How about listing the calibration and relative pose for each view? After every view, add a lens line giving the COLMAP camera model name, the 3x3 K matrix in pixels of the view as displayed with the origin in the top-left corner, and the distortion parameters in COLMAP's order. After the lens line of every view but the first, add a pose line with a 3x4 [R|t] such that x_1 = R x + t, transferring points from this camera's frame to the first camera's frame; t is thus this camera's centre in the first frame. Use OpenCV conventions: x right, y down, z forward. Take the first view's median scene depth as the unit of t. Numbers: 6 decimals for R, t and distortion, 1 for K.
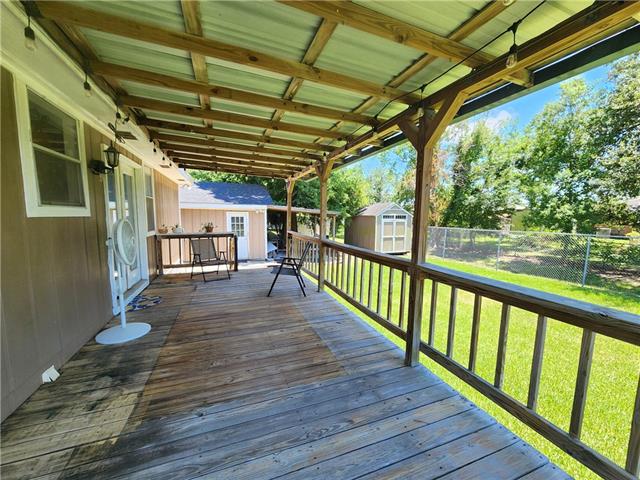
lens RADIAL K [[265.2, 0, 322.4], [0, 265.2, 243.8], [0, 0, 1]] dist [-0.004045, -0.000352]
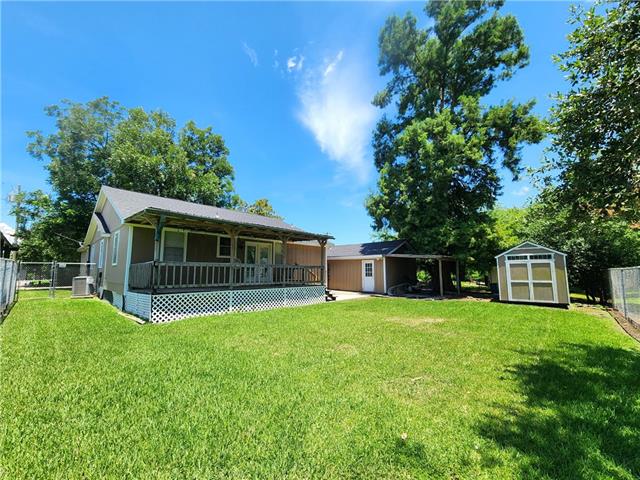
lens RADIAL K [[265.2, 0, 318.9], [0, 265.2, 241.6], [0, 0, 1]] dist [-0.004045, -0.000352]
pose [[0.418836, -0.120800, -0.899991, 0.741181], [-0.094547, 0.979924, -0.175529, 0.054986], [0.903127, 0.158610, 0.399005, 0.086911]]
